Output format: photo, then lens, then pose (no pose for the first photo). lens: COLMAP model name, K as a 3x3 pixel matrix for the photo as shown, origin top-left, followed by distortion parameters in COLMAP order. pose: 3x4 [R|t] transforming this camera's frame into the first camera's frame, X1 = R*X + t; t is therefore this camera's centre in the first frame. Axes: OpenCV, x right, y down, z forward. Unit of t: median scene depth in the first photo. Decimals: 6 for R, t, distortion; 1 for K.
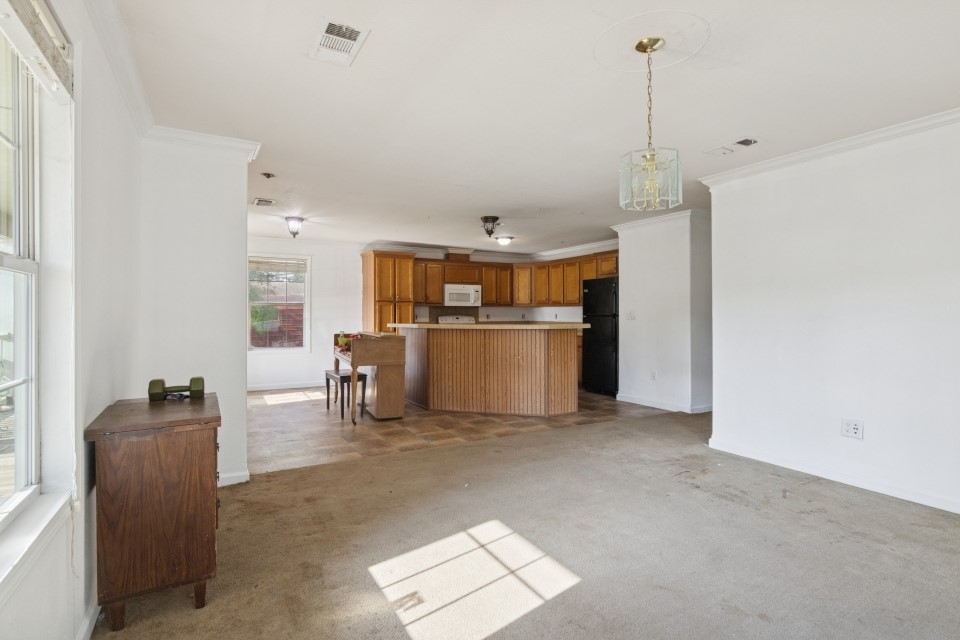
lens RADIAL K [[484.1, 0, 481.7], [0, 484.1, 312.4], [0, 0, 1]] dist [0.000153, -0.000075]
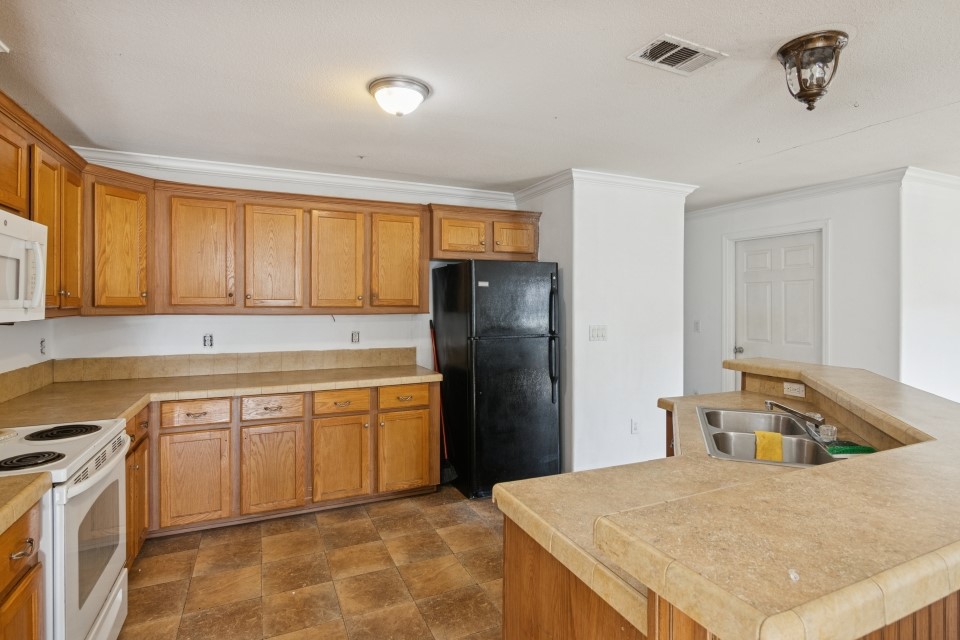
lens RADIAL K [[496.5, 0, 477.6], [0, 496.5, 303.8], [0, 0, 1]] dist [0.000376, 0.000186]
pose [[0.089203, 0.001903, 0.996012, -0.215921], [-0.001869, 0.999997, -0.001743, -0.020175], [-0.996012, -0.001706, 0.089207, 0.794196]]
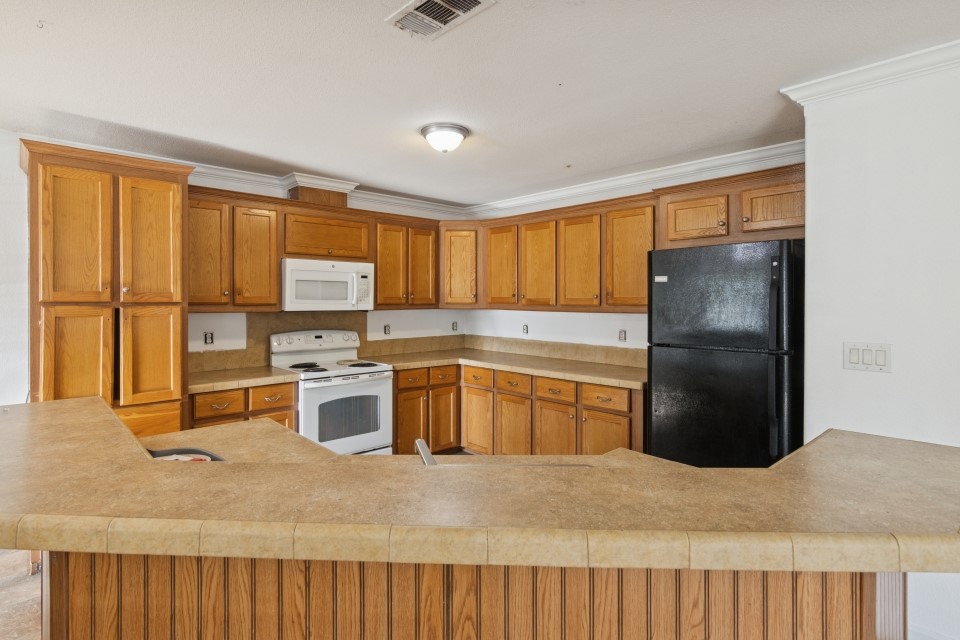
lens RADIAL K [[496.5, 0, 477.6], [0, 496.5, 303.8], [0, 0, 1]] dist [0.000376, 0.000186]
pose [[0.974207, 0.001020, 0.225652, -0.011318], [-0.003010, 0.999960, 0.008476, -0.022832], [-0.225634, -0.008937, 0.974171, 0.534691]]
